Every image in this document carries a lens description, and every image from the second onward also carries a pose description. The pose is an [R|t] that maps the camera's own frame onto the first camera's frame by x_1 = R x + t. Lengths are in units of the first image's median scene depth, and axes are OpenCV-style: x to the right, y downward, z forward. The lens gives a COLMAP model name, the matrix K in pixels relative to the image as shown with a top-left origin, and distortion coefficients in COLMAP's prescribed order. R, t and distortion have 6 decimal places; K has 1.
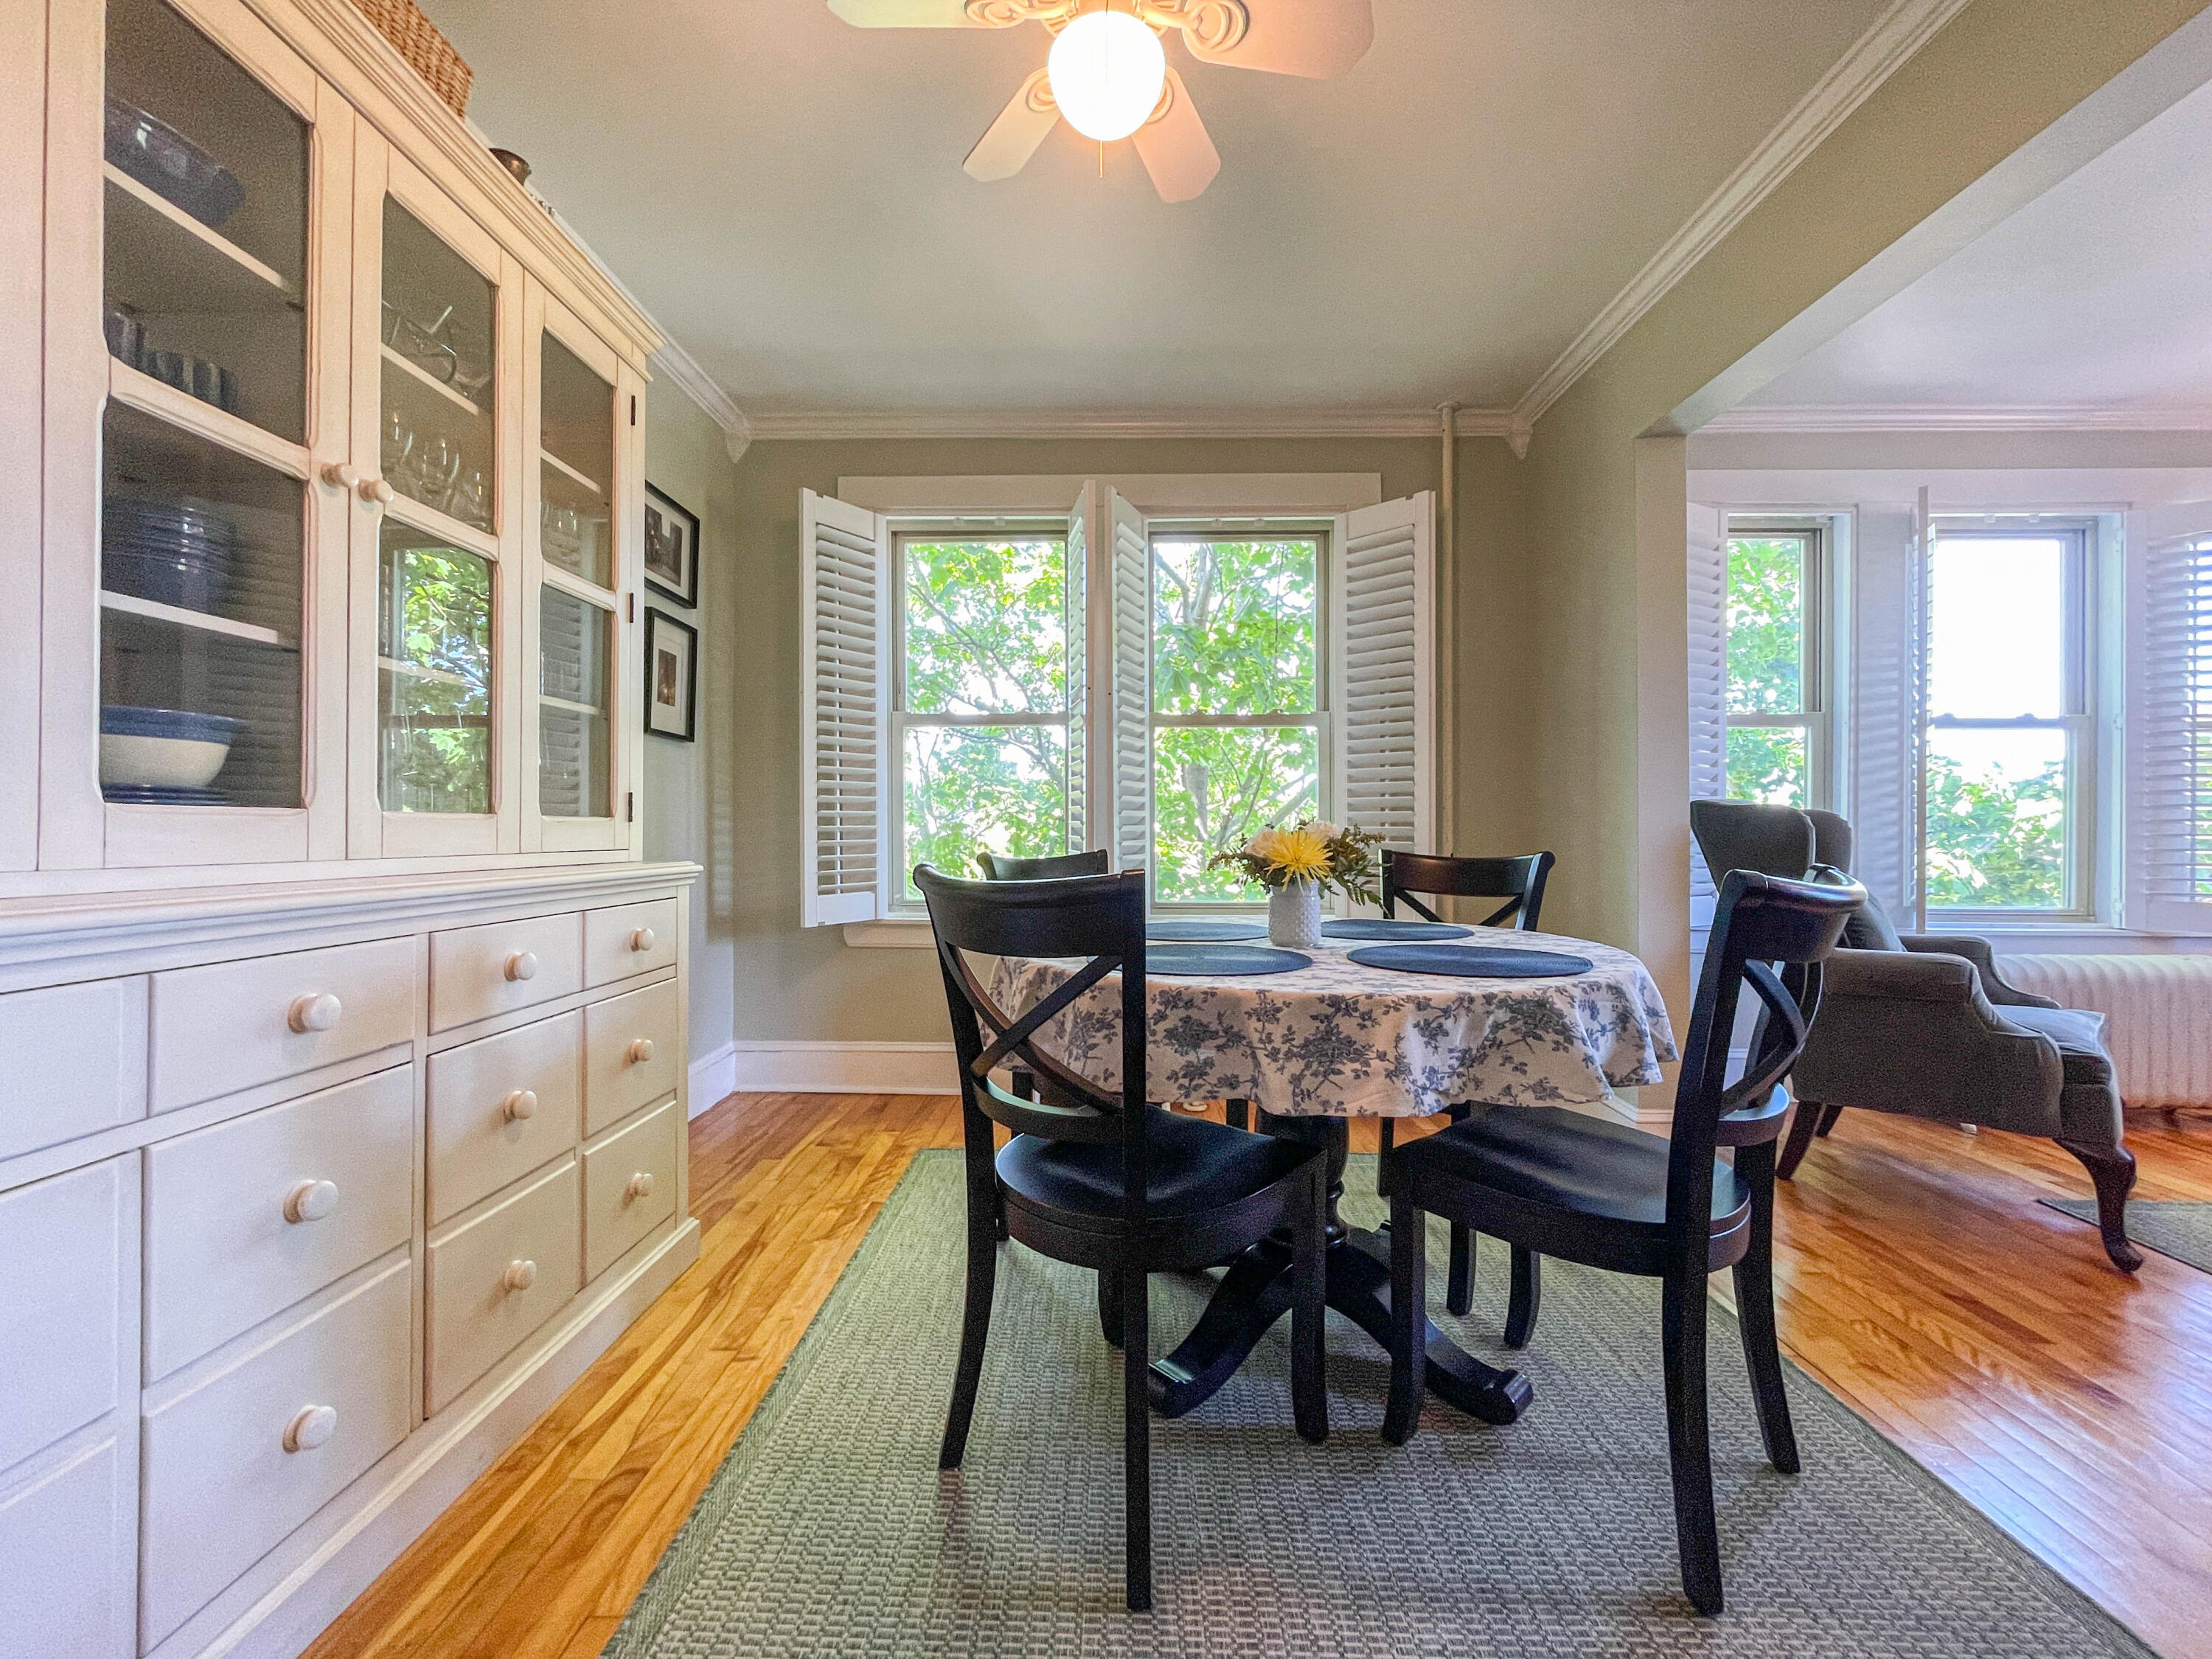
lens RADIAL K [[891.7, 0, 1108.3], [0, 891.7, 827.9], [0, 0, 1]] dist [-0.001713, -0.000223]
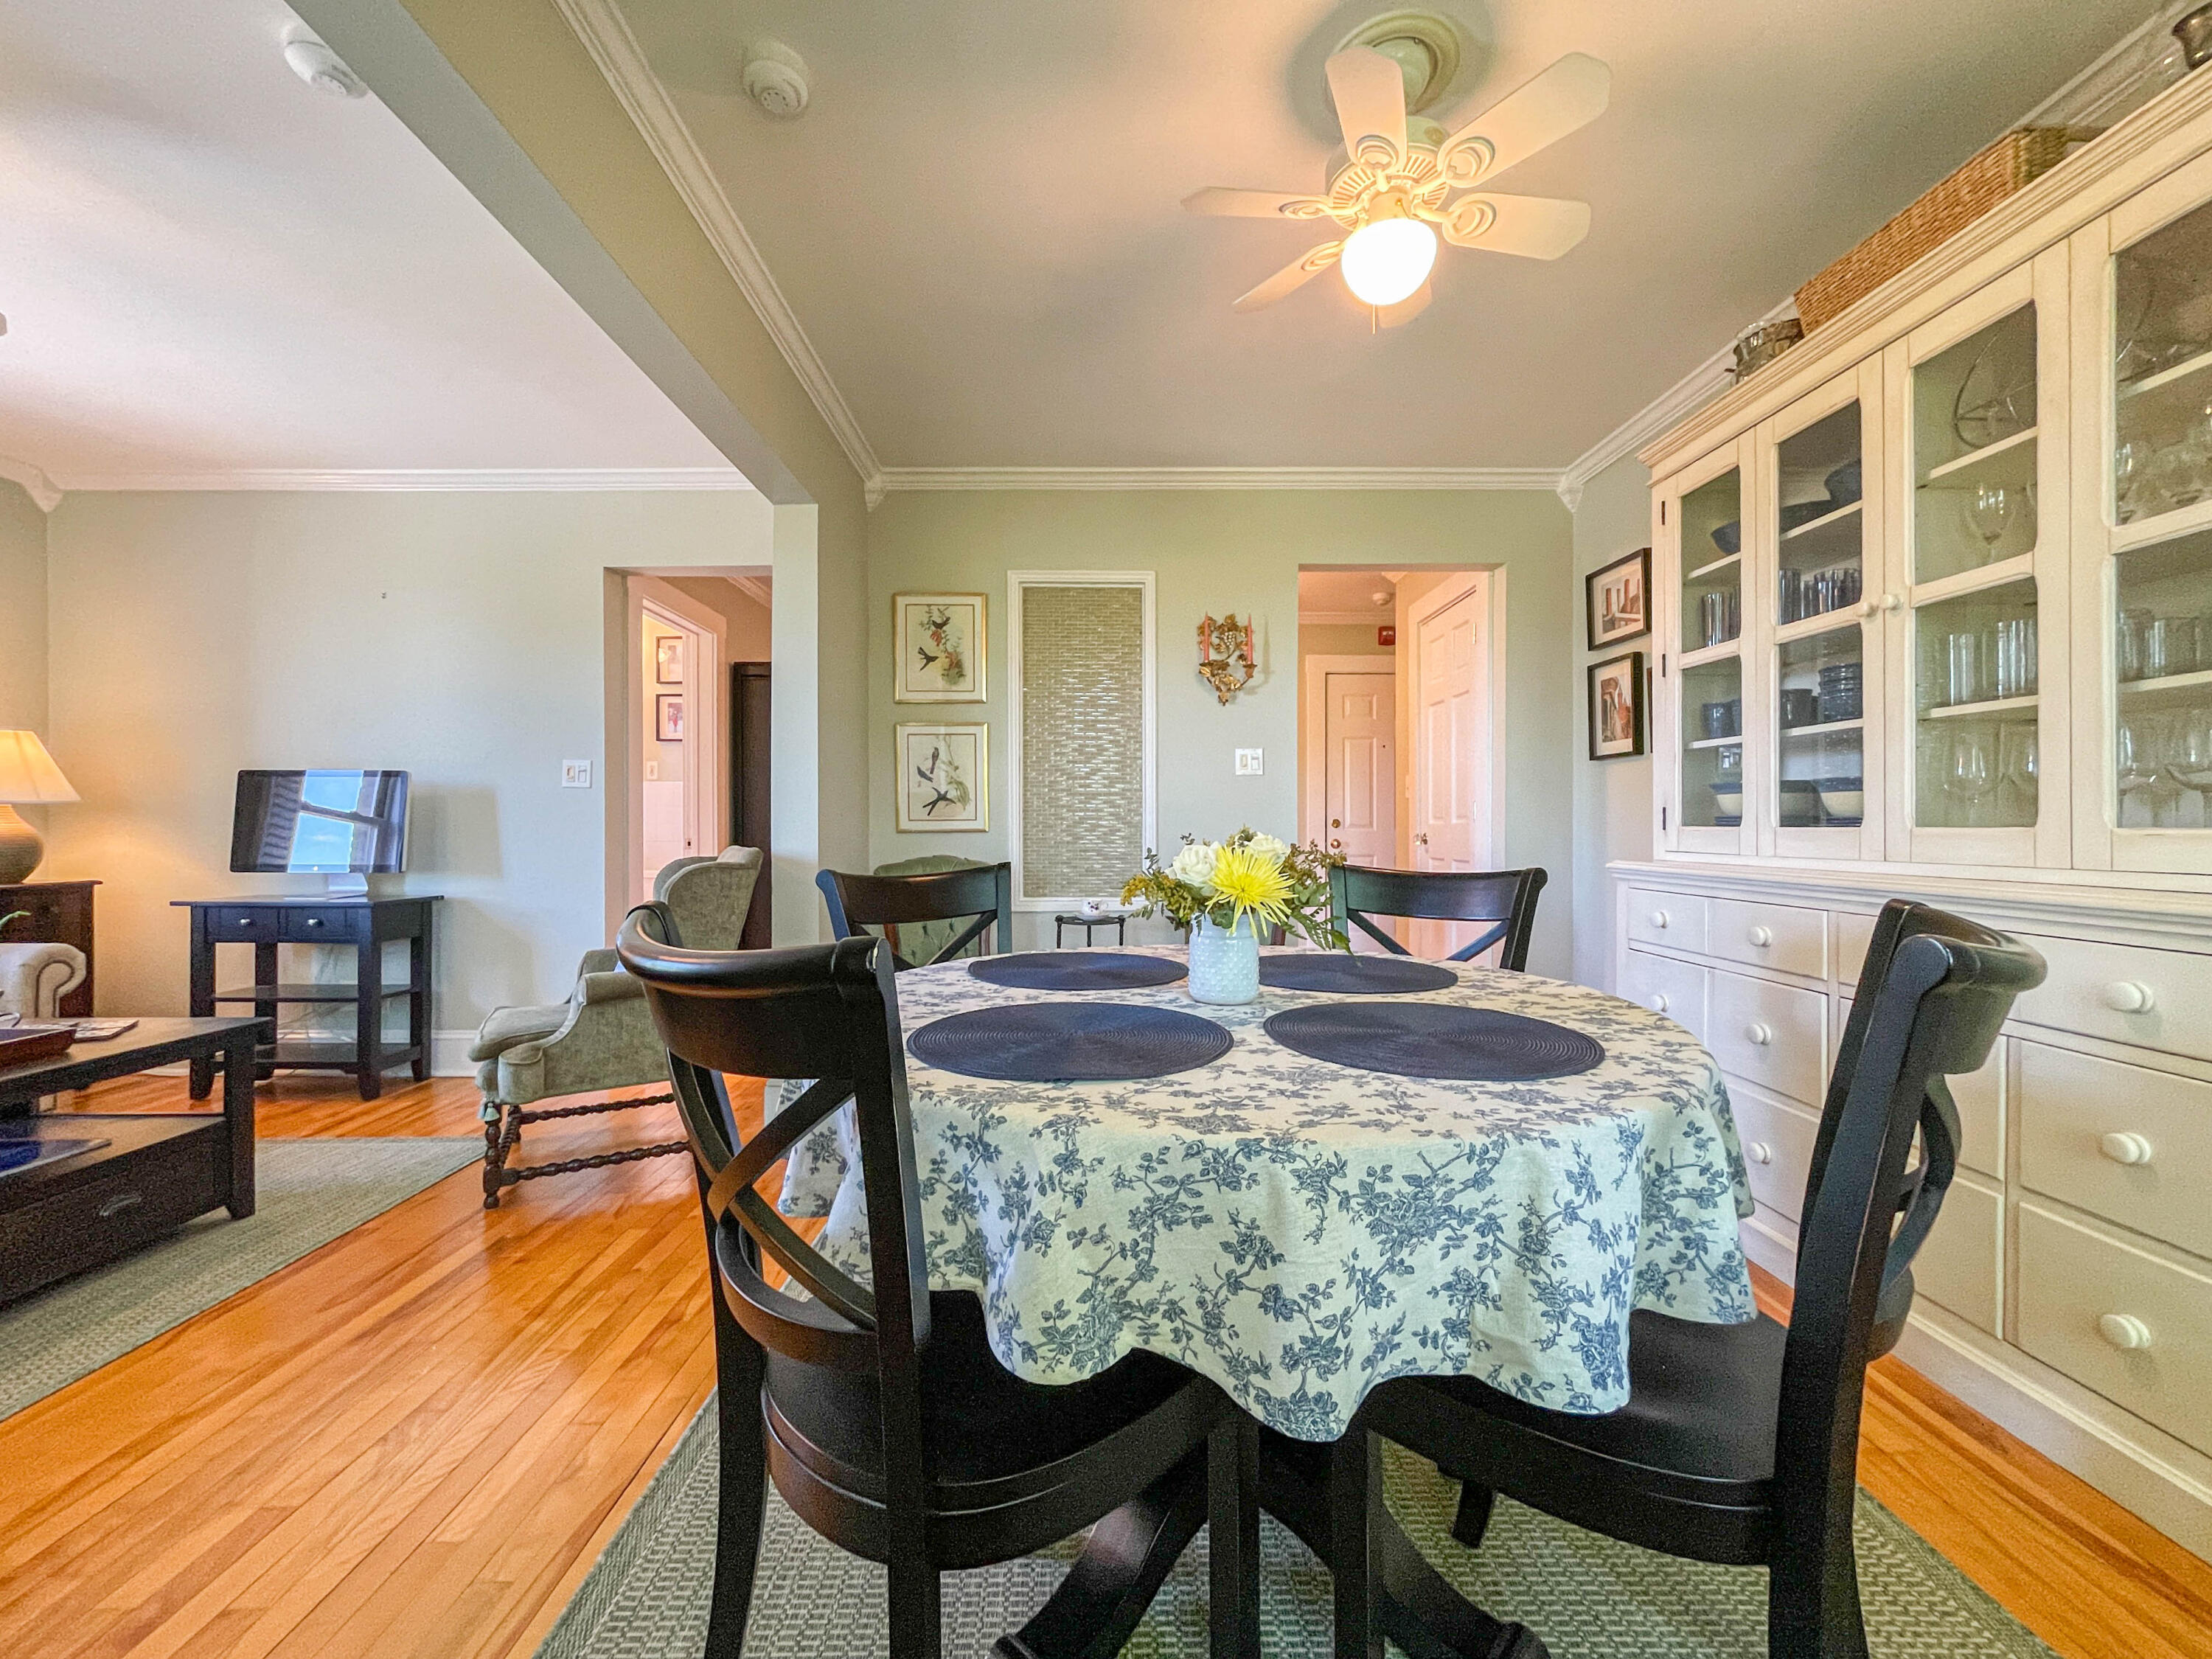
lens RADIAL K [[891.7, 0, 1108.3], [0, 891.7, 827.9], [0, 0, 1]] dist [-0.001713, -0.000223]
pose [[-0.999423, -0.000392, -0.033957, 0.425733], [-0.000308, 0.999997, -0.002469, -0.015508], [0.033958, -0.002457, -0.999420, 2.152700]]
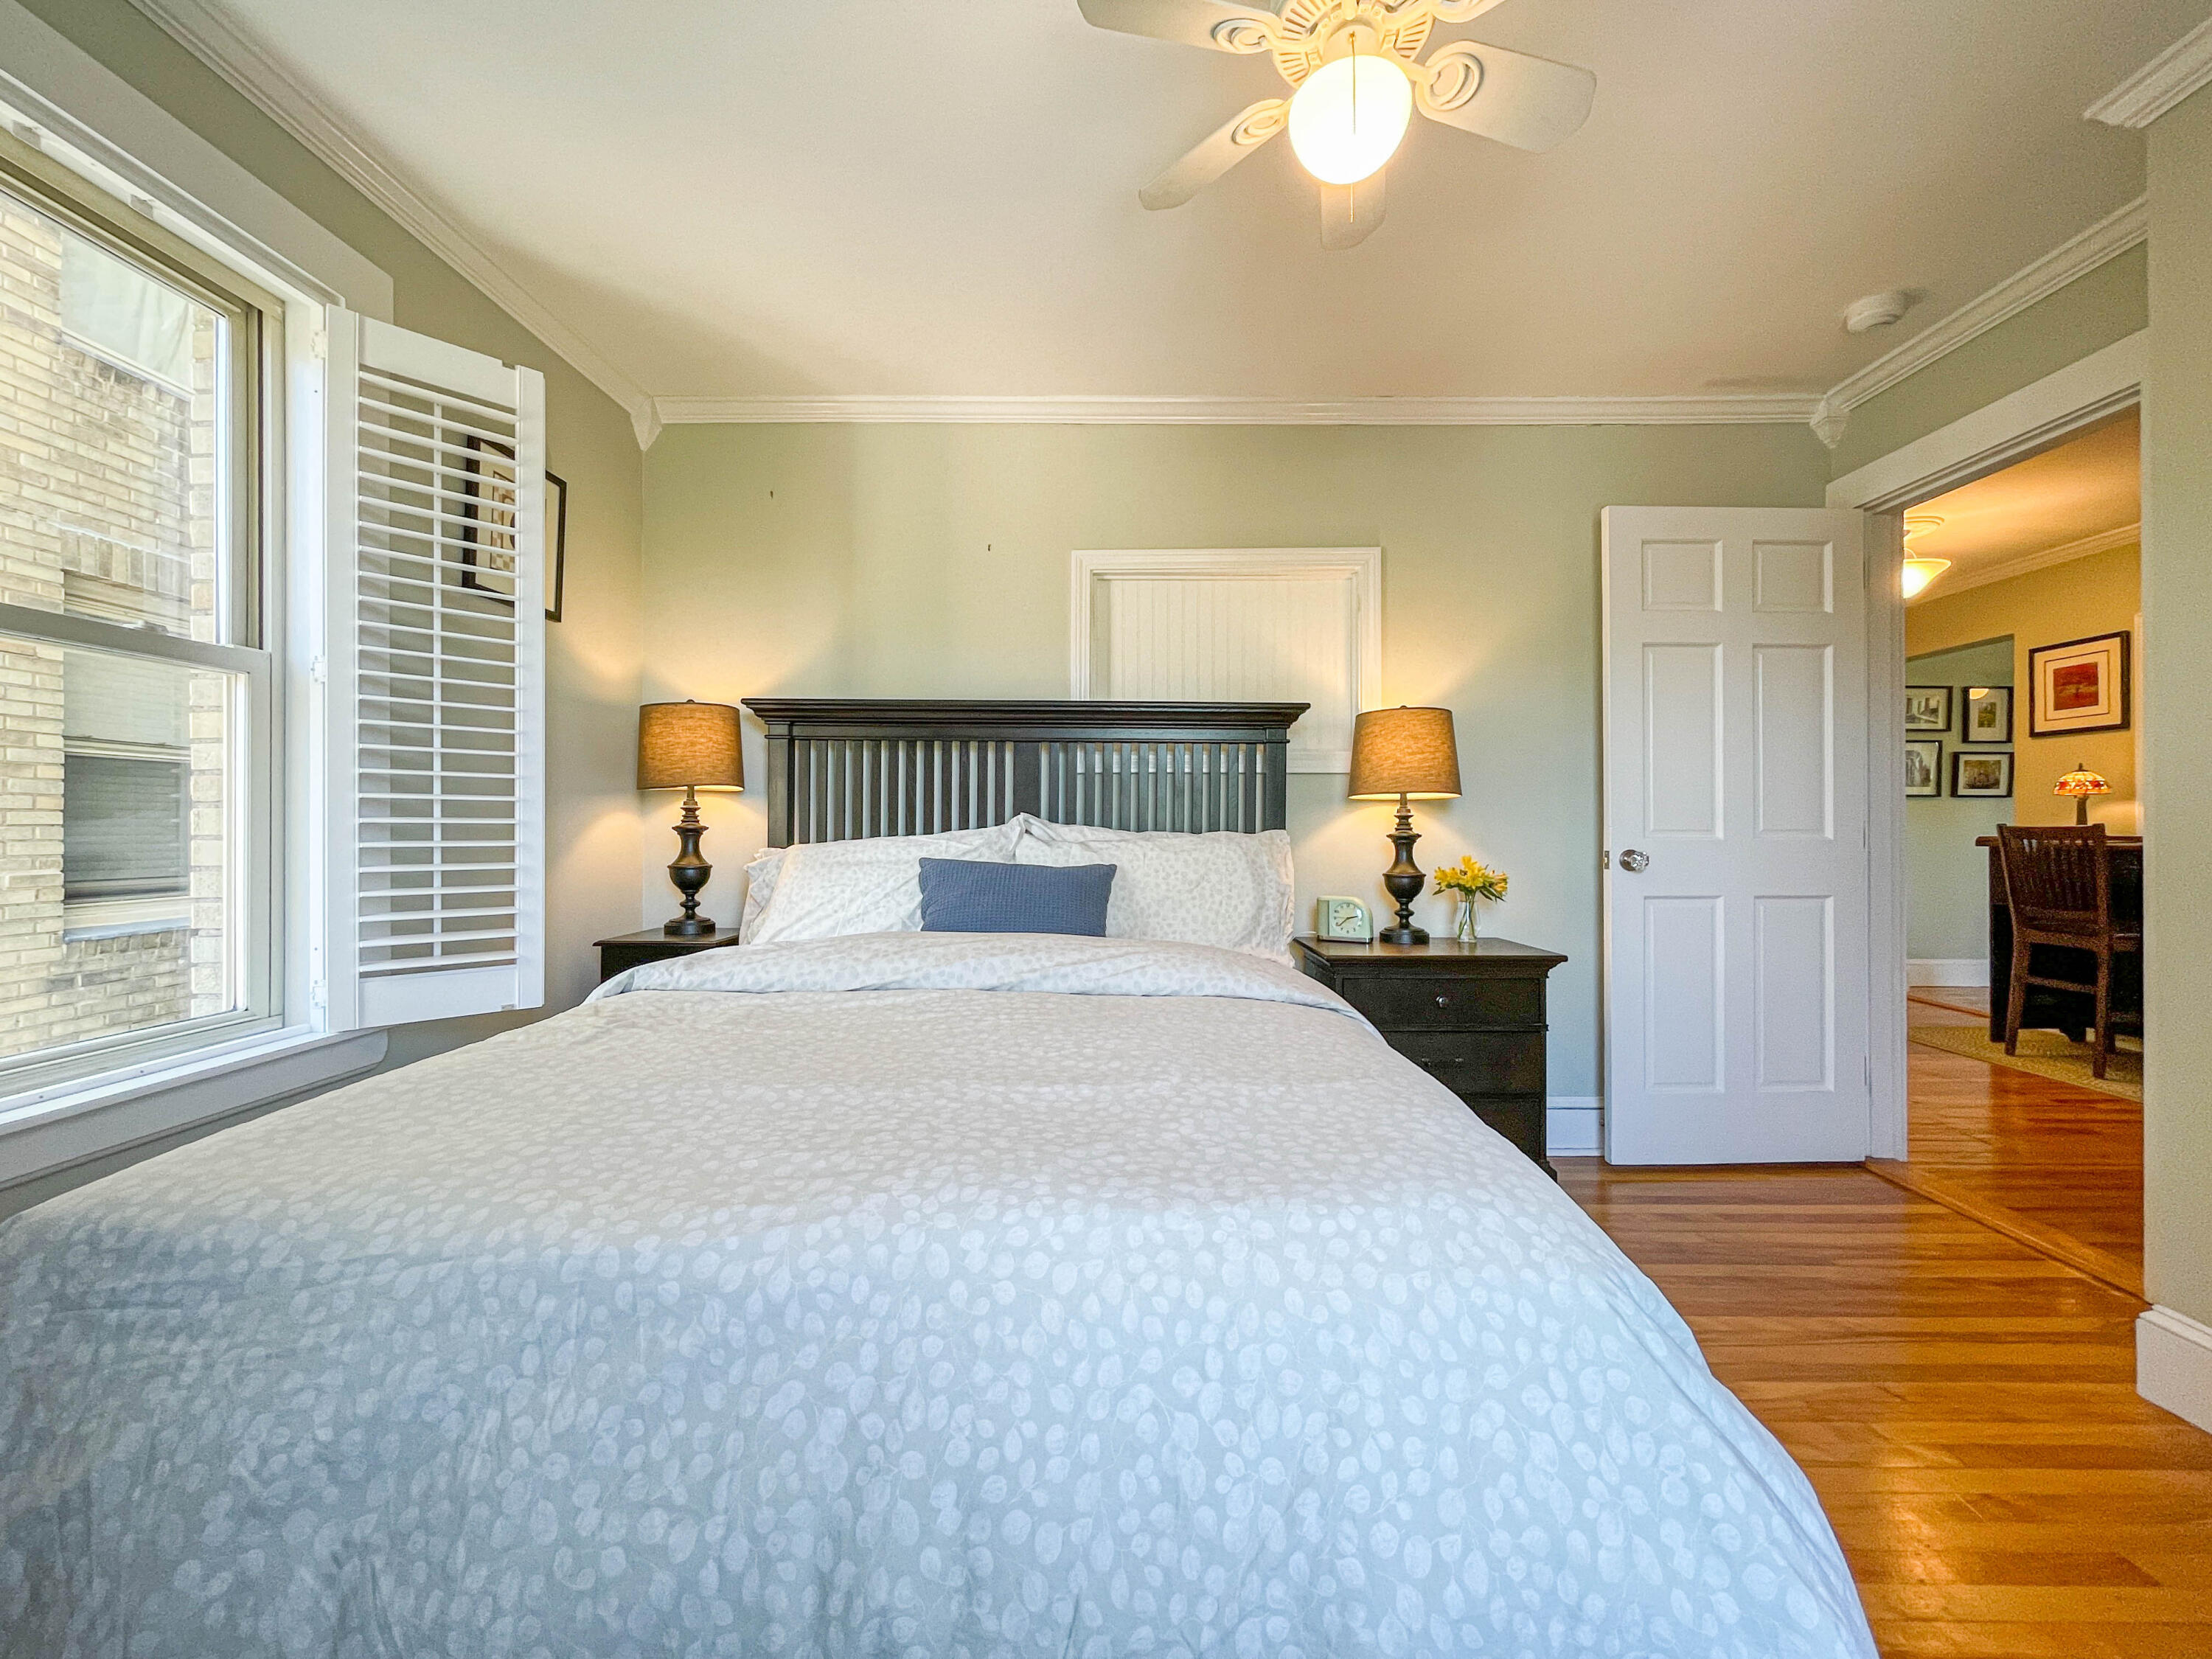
lens RADIAL K [[891.8, 0, 1106.0], [0, 891.8, 829.5], [0, 0, 1]] dist [-0.002456, -0.000339]
pose [[0.001962, -0.003603, -0.999992, 3.149539], [0.002539, 0.999990, -0.003598, -0.051245], [0.999995, -0.002532, 0.001971, -4.014035]]
